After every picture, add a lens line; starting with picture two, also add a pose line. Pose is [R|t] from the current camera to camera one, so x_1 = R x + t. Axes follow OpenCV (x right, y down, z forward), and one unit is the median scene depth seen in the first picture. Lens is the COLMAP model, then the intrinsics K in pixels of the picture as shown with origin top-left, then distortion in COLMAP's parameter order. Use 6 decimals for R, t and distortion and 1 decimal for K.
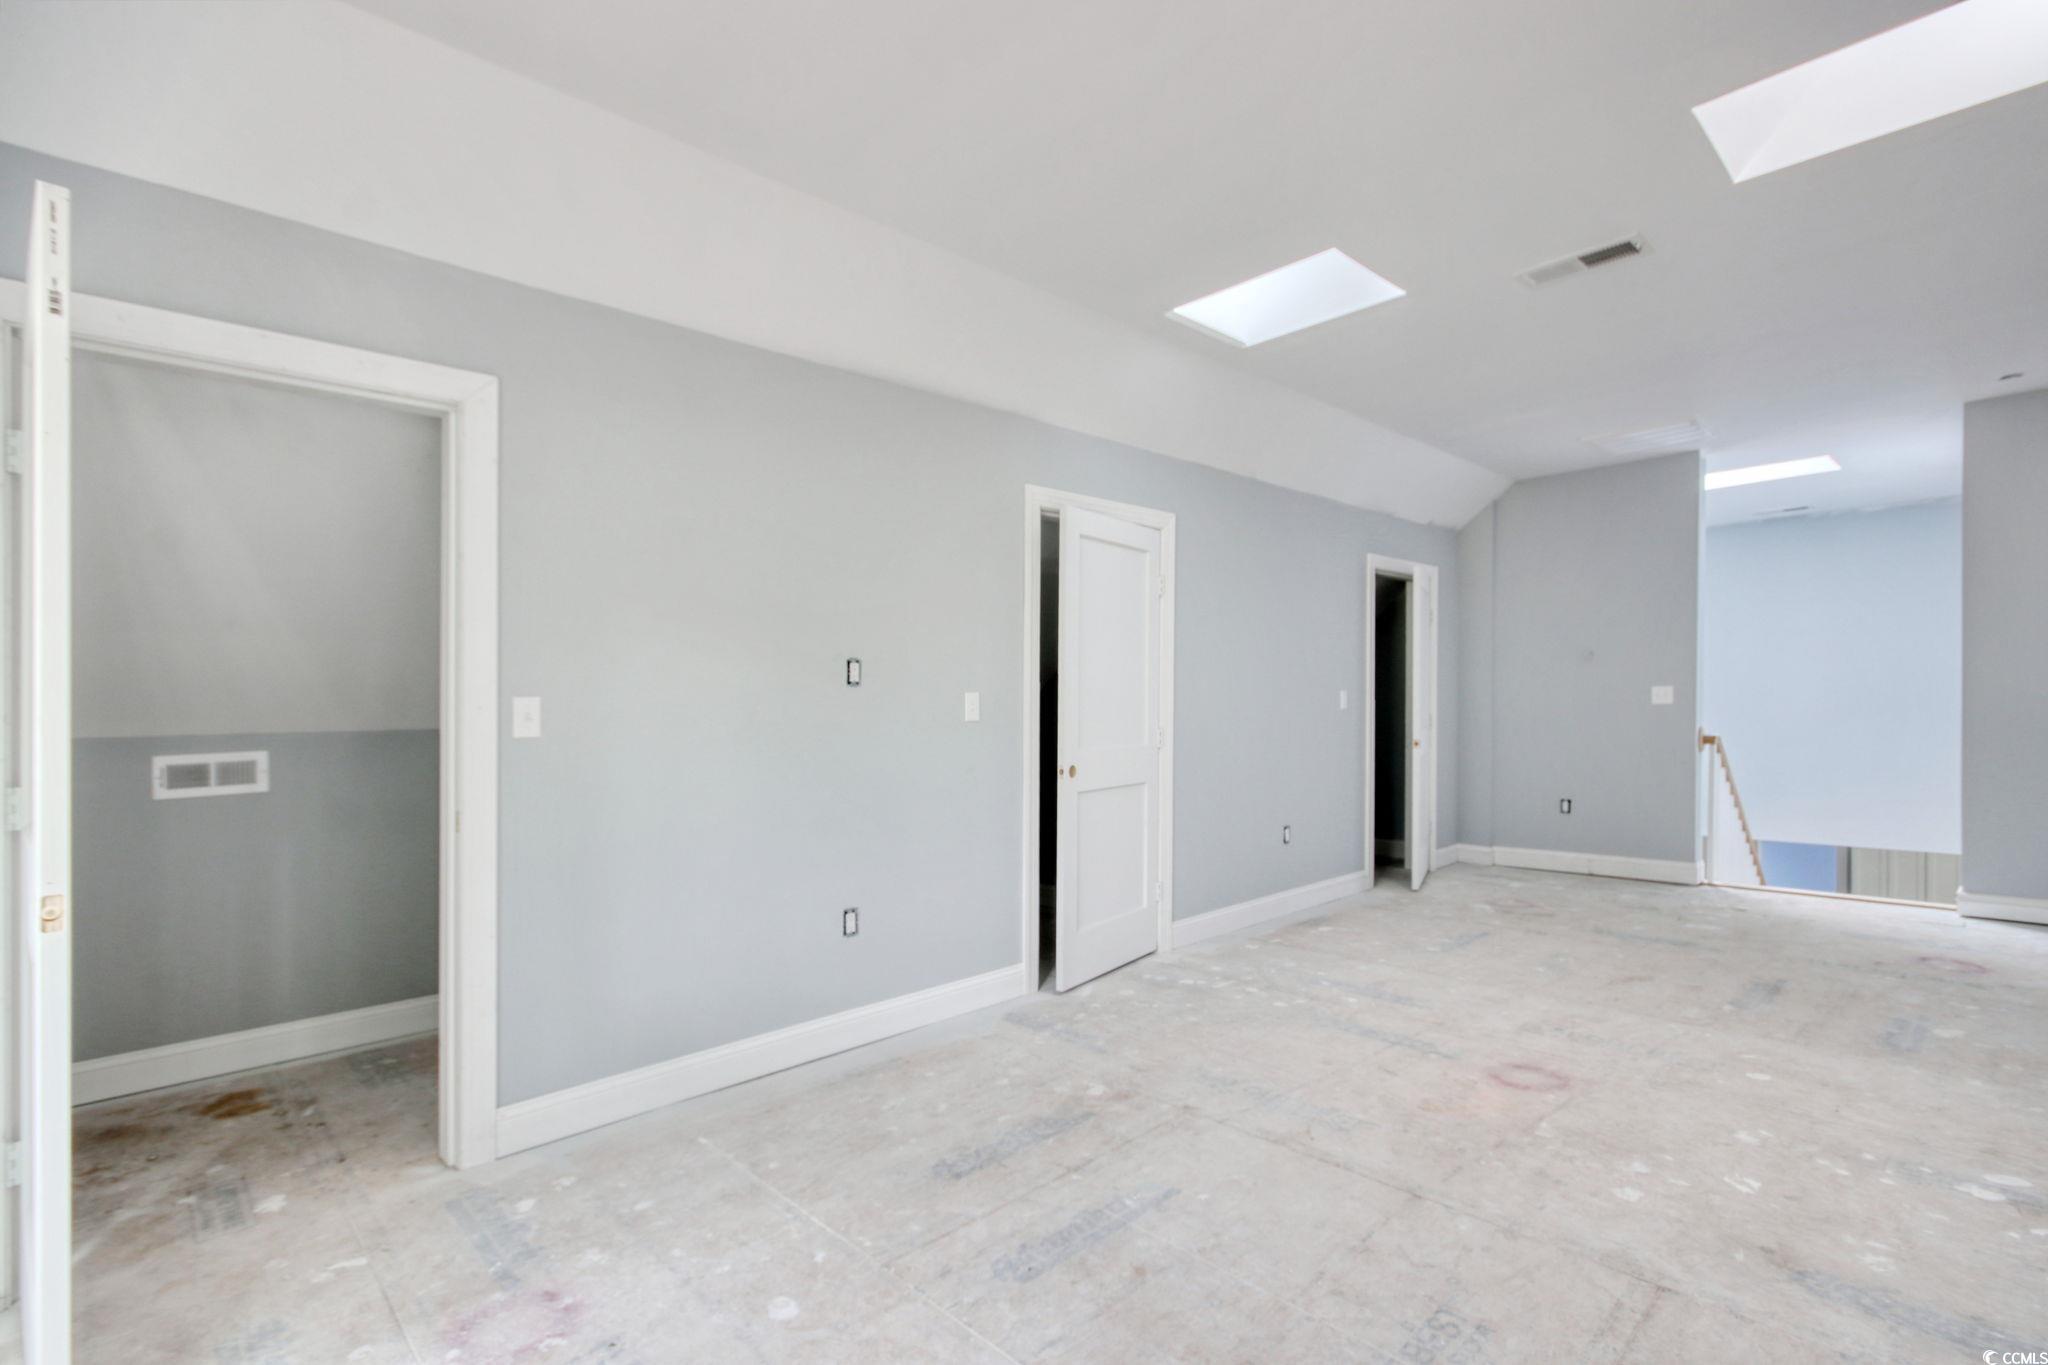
lens RADIAL K [[940.4, 0, 1019.3], [0, 940.4, 687.1], [0, 0, 1]] dist [0.002620, 0.000326]
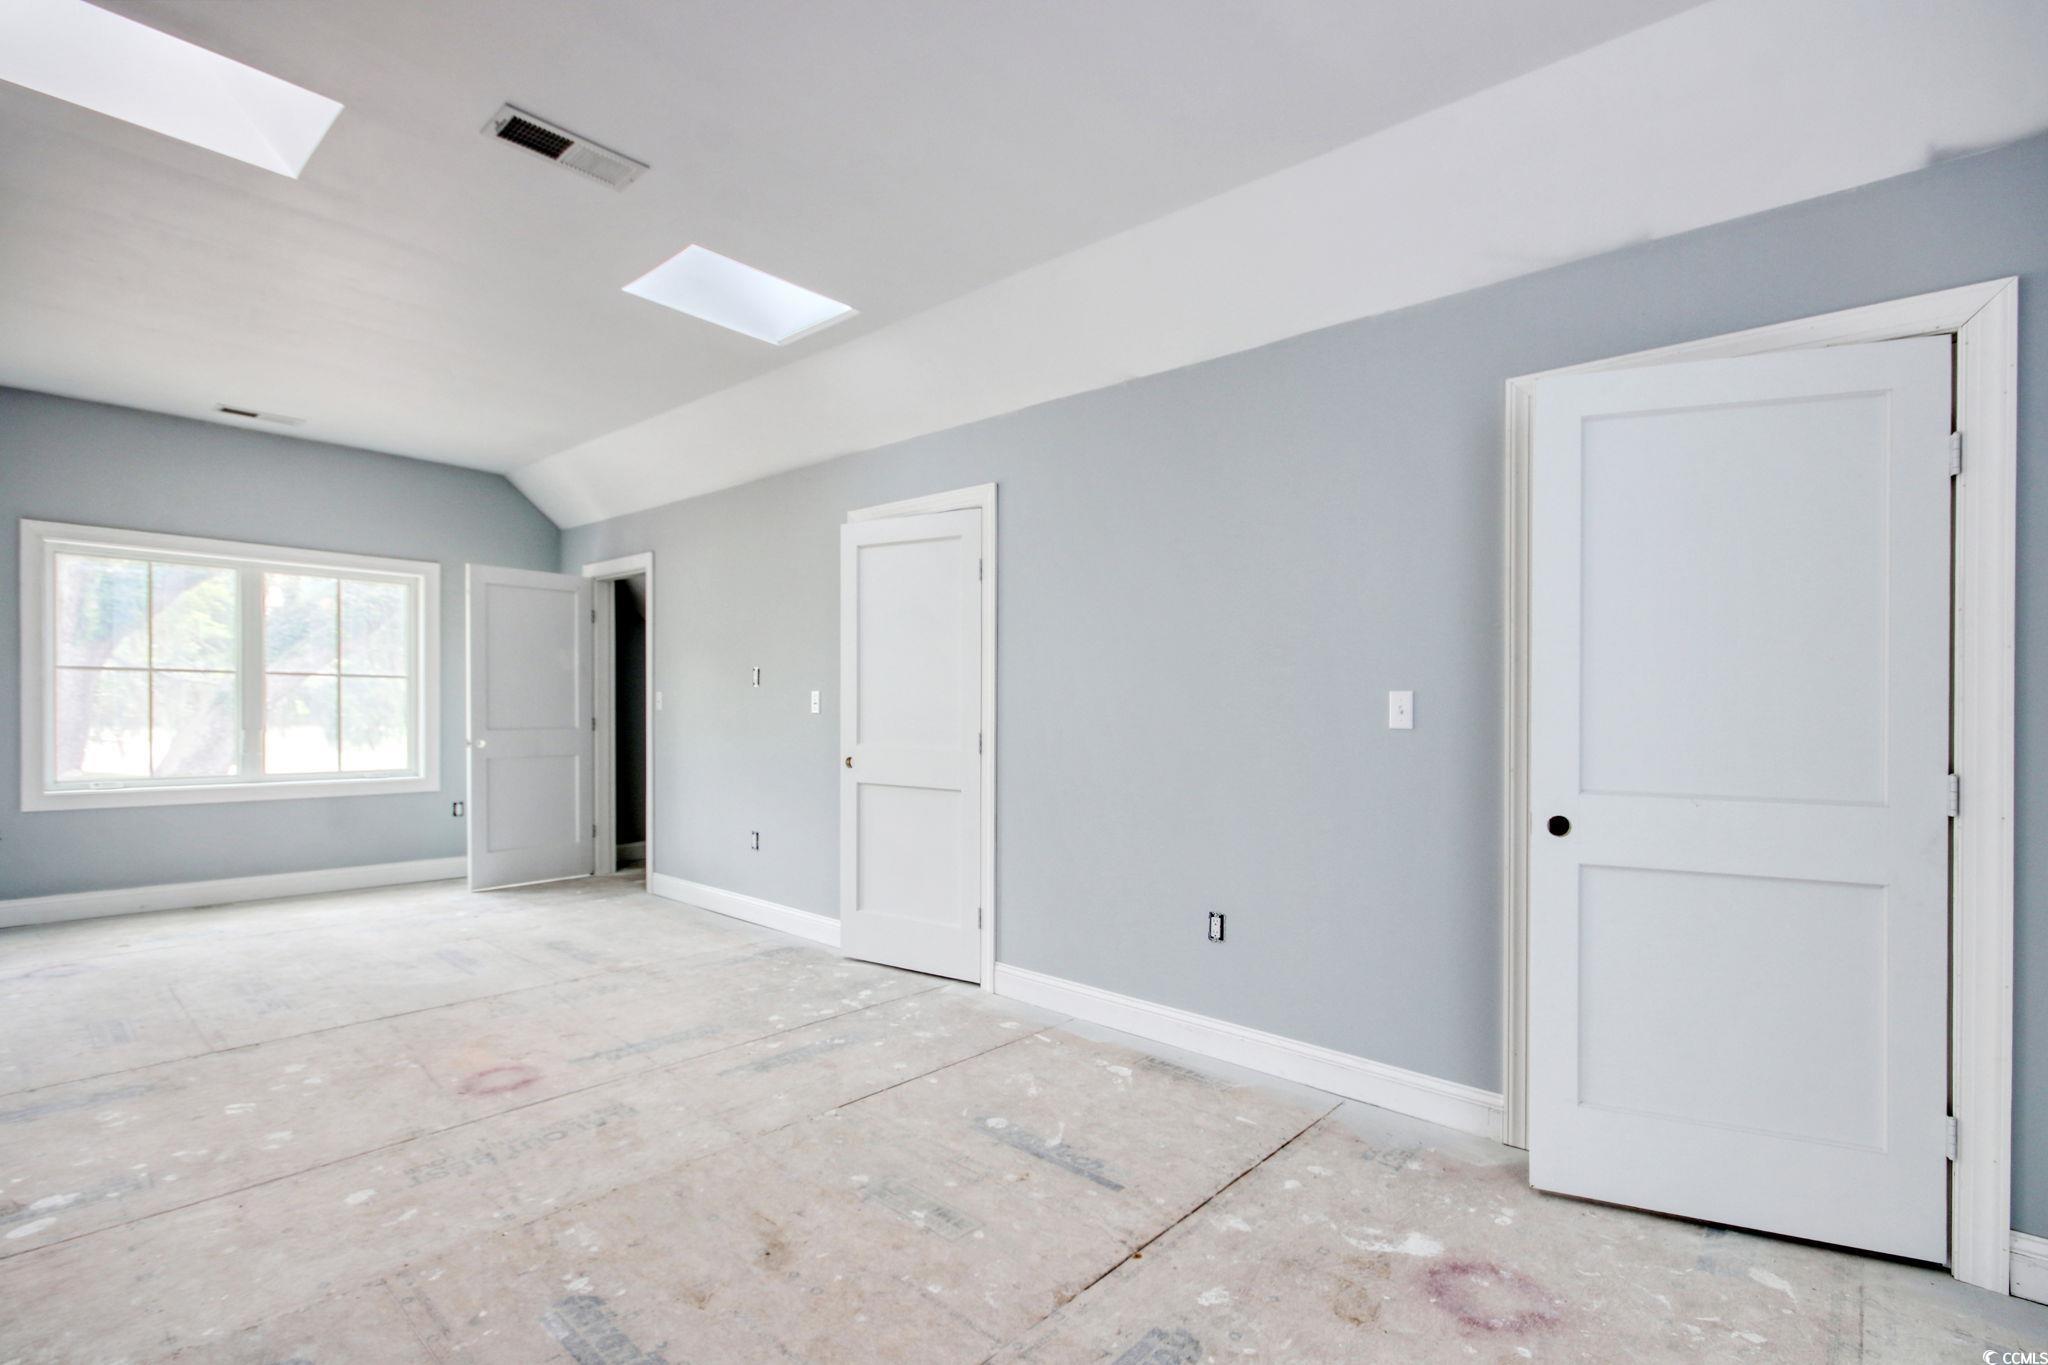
lens RADIAL K [[975.3, 0, 1024.0], [0, 975.3, 682.5], [0, 0, 1]] dist [0.002180, -0.000146]
pose [[0.078750, -0.003313, -0.996889, 1.452277], [0.005673, 0.999980, -0.002875, -0.000478], [0.996878, -0.005429, 0.078767, 1.324559]]
